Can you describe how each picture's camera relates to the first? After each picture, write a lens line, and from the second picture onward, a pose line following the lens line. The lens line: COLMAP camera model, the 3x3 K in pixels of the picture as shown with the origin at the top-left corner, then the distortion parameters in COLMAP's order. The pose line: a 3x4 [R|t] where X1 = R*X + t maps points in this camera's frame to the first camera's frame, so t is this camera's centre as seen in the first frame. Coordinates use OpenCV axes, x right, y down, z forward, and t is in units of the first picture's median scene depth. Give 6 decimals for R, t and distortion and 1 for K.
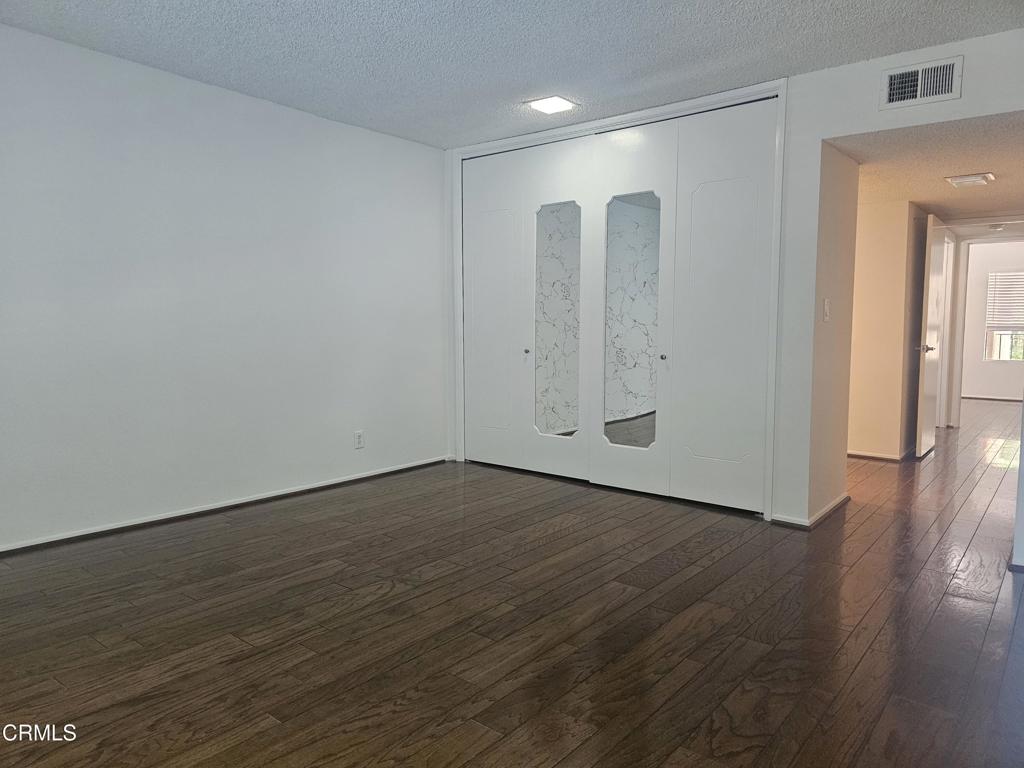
lens RADIAL K [[686.4, 0, 510.7], [0, 686.4, 376.9], [0, 0, 1]] dist [0.070376, -0.075116]
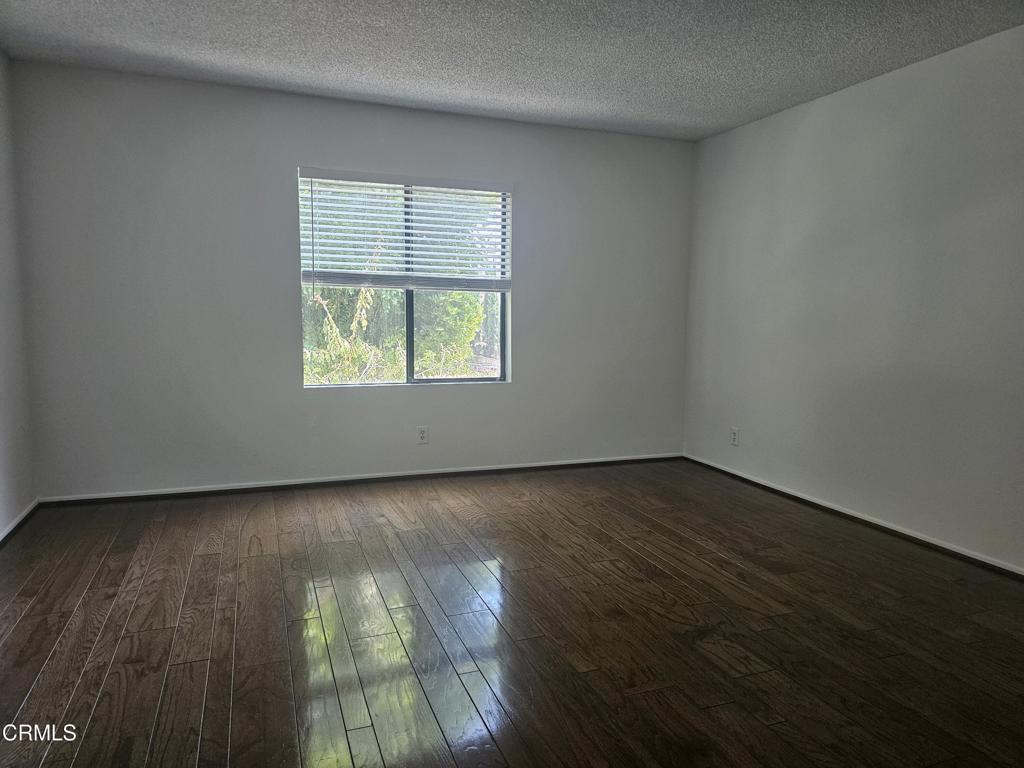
lens RADIAL K [[686.4, 0, 510.7], [0, 686.4, 376.9], [0, 0, 1]] dist [0.070376, -0.075116]
pose [[-0.503714, 0.067199, -0.861253, 0.658573], [-0.075685, 0.989703, 0.121486, -0.099630], [0.860549, 0.126378, -0.493442, 1.143900]]
